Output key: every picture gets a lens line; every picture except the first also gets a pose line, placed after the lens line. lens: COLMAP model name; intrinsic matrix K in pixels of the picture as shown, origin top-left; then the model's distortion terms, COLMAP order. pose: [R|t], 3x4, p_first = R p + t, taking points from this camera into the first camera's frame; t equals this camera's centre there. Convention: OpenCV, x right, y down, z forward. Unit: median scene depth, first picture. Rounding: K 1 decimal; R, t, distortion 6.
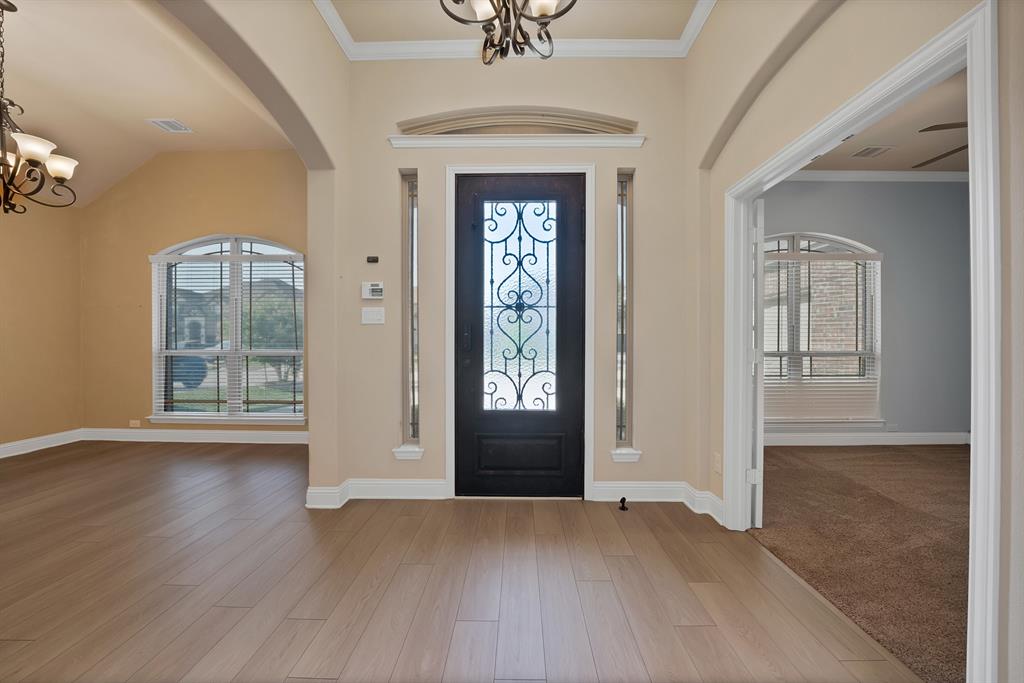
lens RADIAL K [[385.5, 0, 508.0], [0, 385.5, 345.5], [0, 0, 1]] dist [-0.033845, 0.005751]
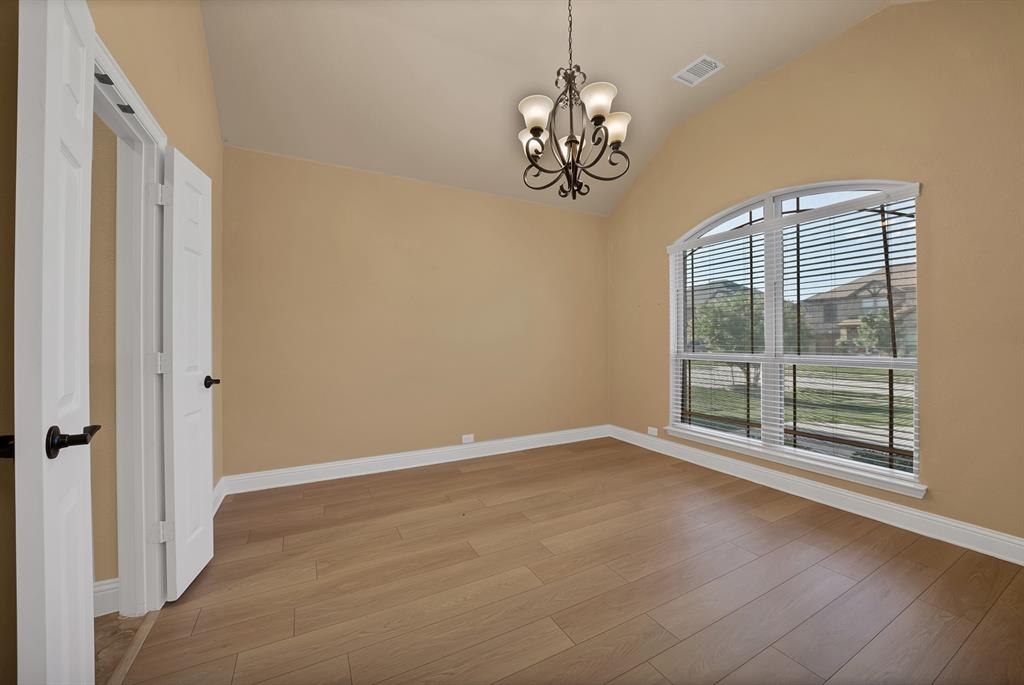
lens RADIAL K [[368.0, 0, 512.3], [0, 368.0, 345.5], [0, 0, 1]] dist [-0.021062, 0.000023]
pose [[0.494918, 0.006875, -0.868913, -0.373621], [-0.005634, 0.999973, 0.004704, -0.005940], [0.868922, 0.002567, 0.494943, 0.243791]]
